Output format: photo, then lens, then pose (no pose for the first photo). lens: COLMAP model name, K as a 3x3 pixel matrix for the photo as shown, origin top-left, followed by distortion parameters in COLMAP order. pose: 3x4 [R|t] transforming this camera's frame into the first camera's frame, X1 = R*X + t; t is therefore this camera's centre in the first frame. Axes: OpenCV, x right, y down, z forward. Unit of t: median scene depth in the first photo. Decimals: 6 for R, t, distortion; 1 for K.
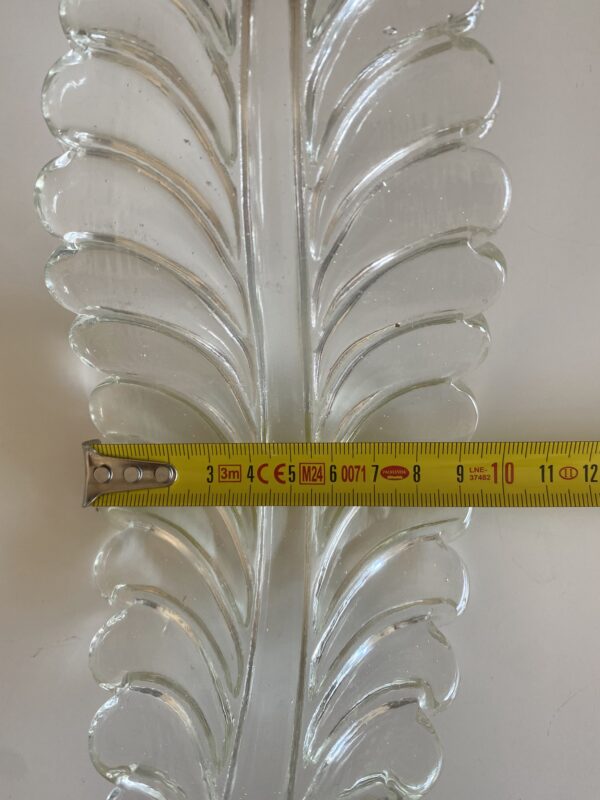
lens RADIAL K [[644.5, 0, 298.8], [0, 644.5, 399.9], [0, 0, 1]] dist [-0.038034, -0.013309]
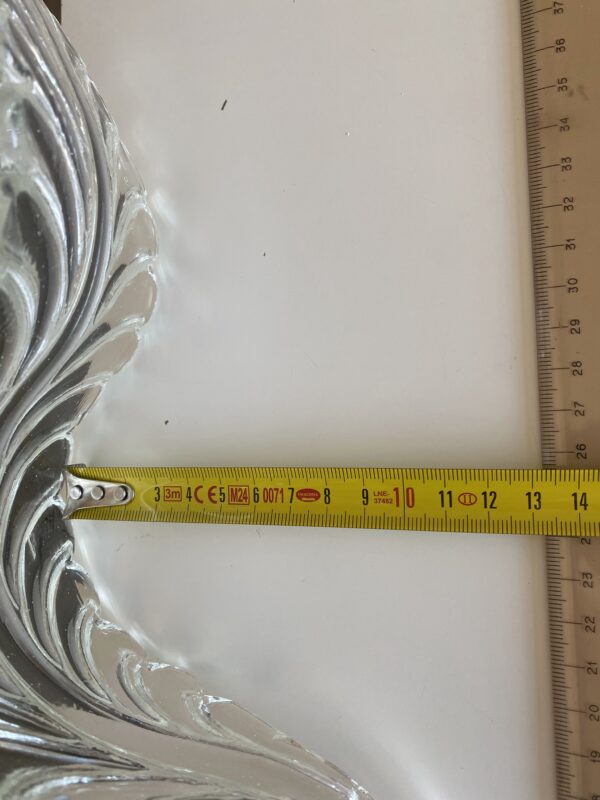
lens RADIAL K [[599.6, 0, 301.0], [0, 599.6, 397.6], [0, 0, 1]] dist [0.064451, -0.006581]
pose [[0.971789, -0.022280, -0.234799, 0.381717], [0.010532, 0.998634, -0.051170, -0.001436], [0.235618, 0.047254, 0.970696, -0.011608]]
